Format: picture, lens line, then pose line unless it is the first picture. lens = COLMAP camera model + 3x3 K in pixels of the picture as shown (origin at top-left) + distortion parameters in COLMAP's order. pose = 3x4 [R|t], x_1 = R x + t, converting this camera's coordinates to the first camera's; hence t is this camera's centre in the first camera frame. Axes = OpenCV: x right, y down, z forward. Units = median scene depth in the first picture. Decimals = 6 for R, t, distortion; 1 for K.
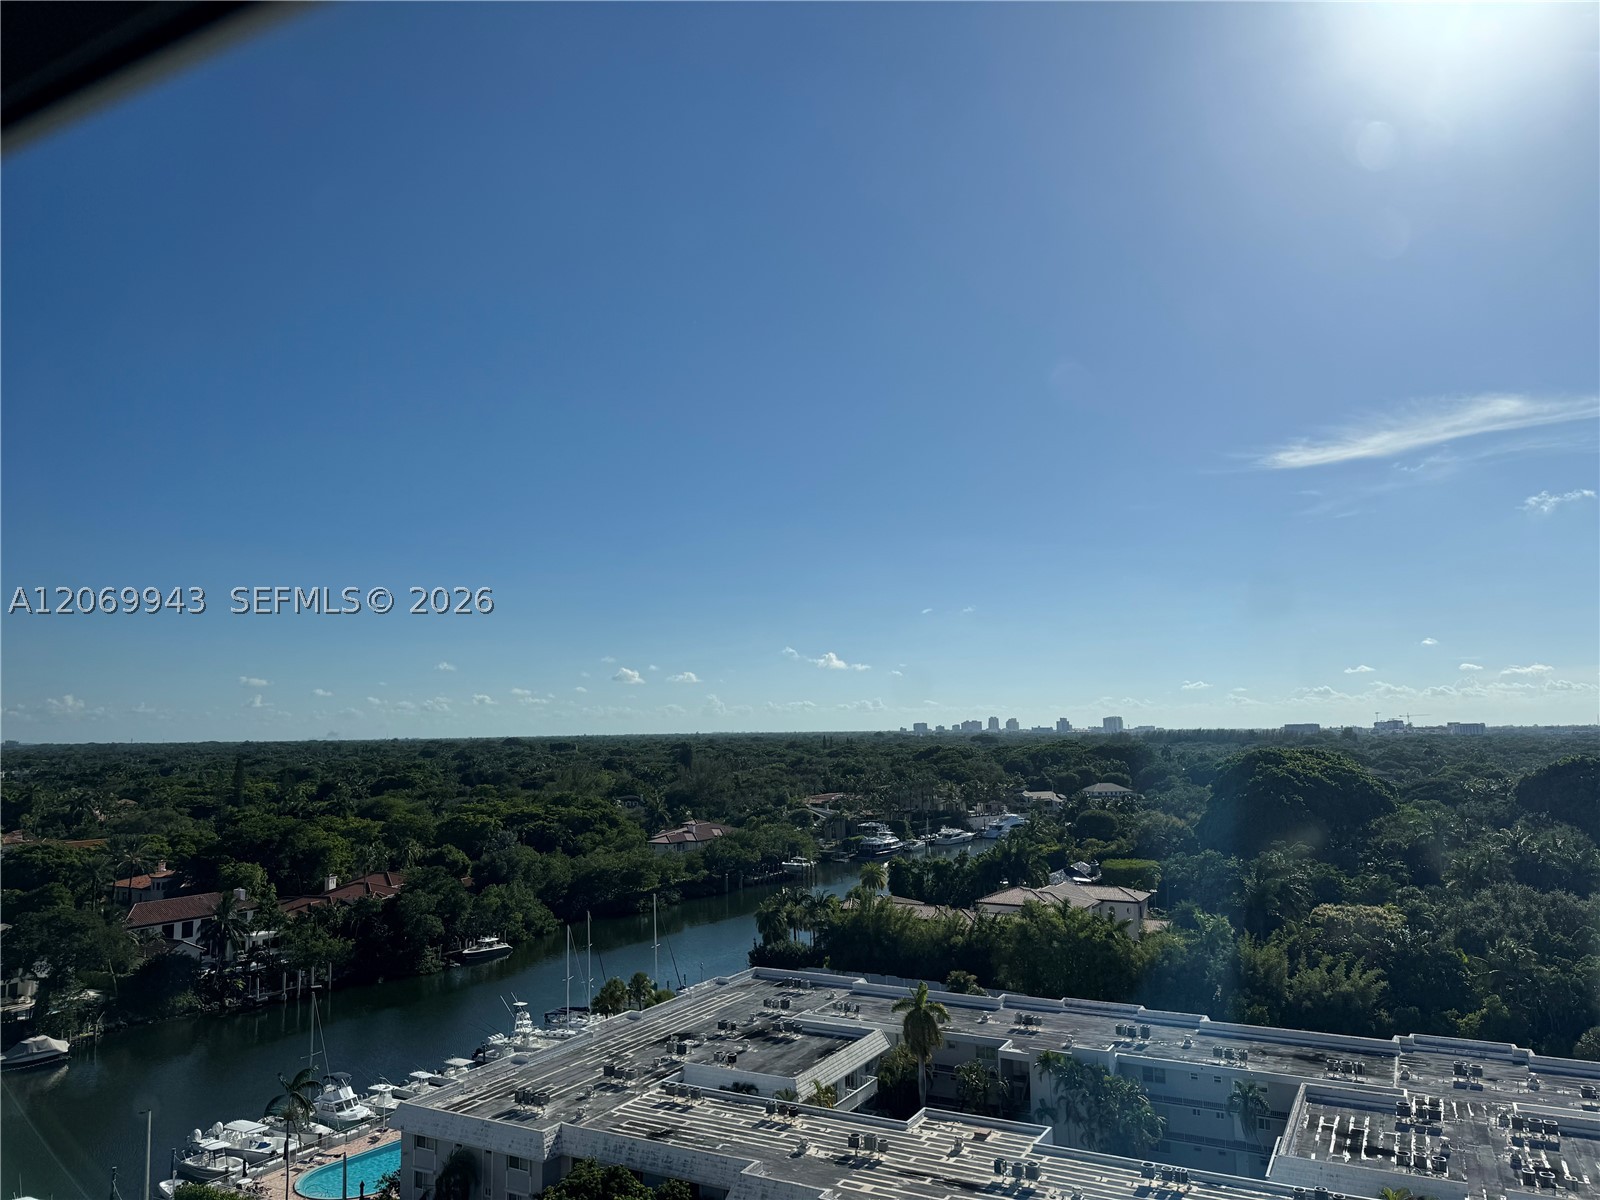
lens RADIAL K [[1134.0, 0, 798.6], [0, 1134.0, 598.7], [0, 0, 1]] dist [0.021227, -0.025558]
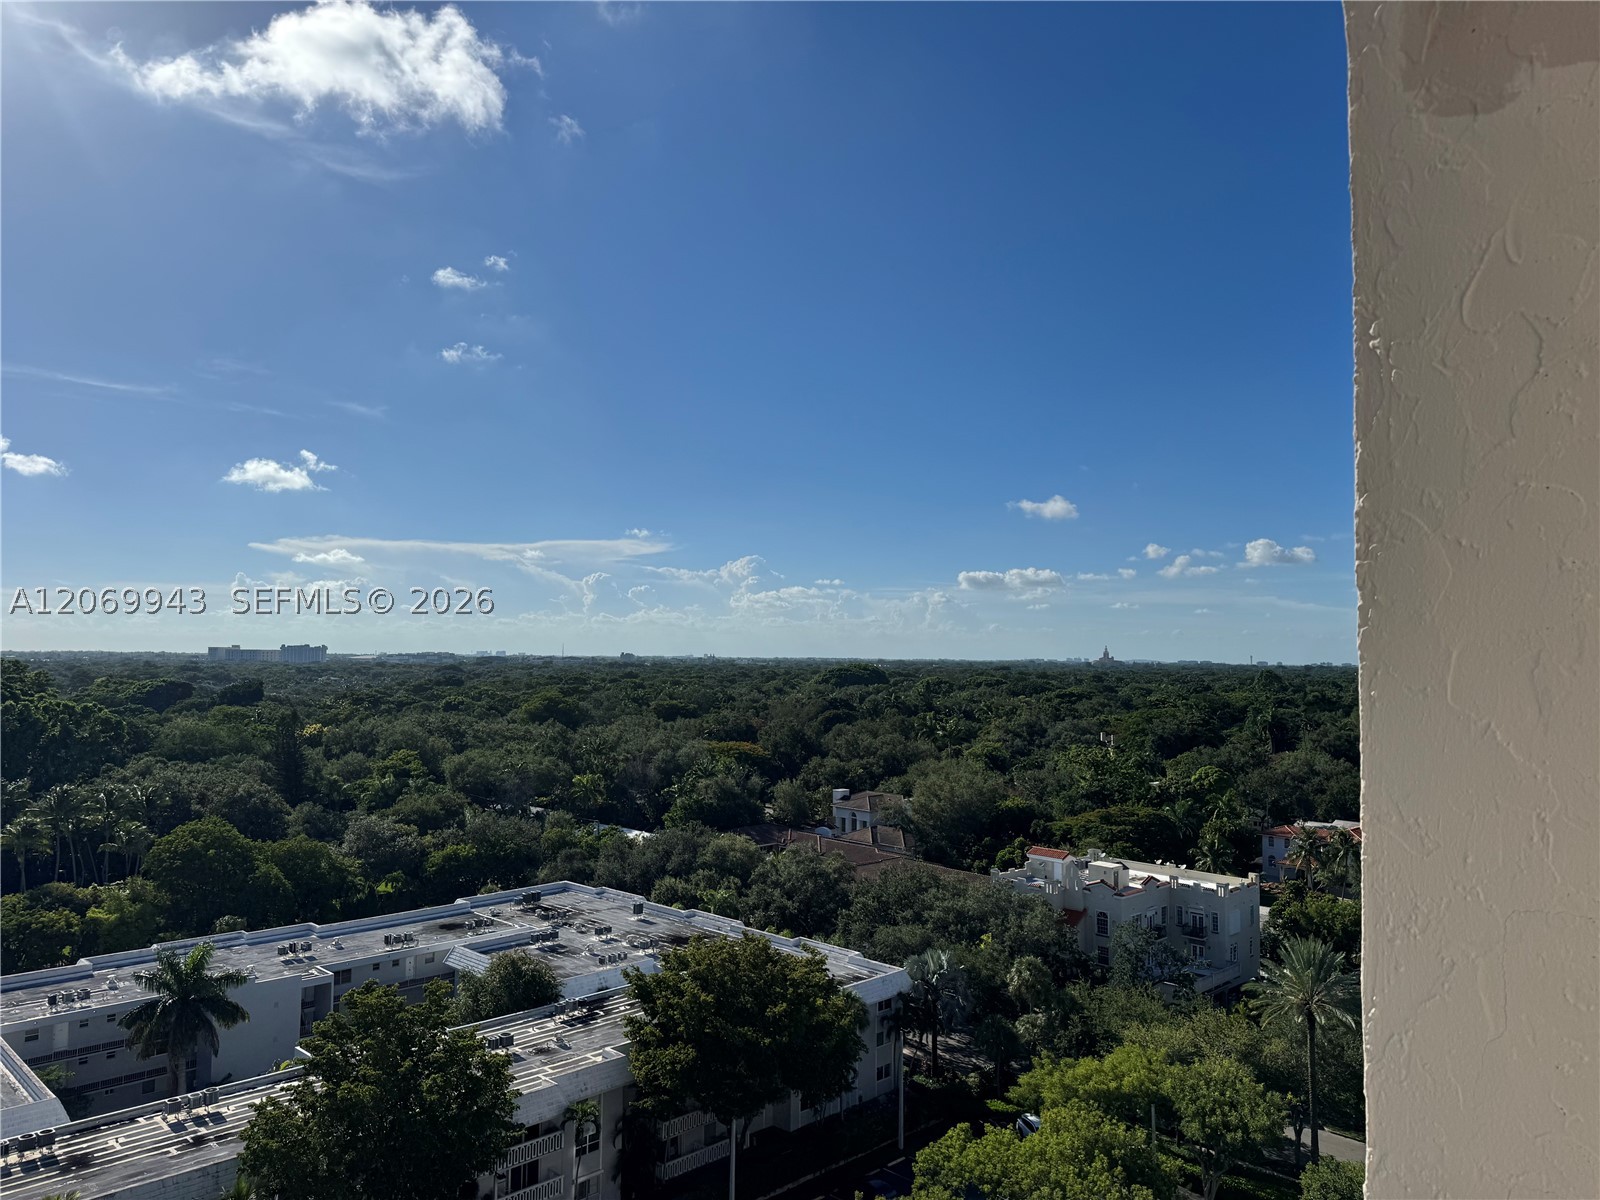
lens RADIAL K [[1134.0, 0, 799.3], [0, 1134.0, 600.1], [0, 0, 1]] dist [0.021227, -0.025558]
pose [[0.265111, 0.061923, 0.962228, -0.579311], [-0.123319, 0.991918, -0.029857, 0.043146], [-0.956300, -0.110745, 0.270604, 0.312984]]
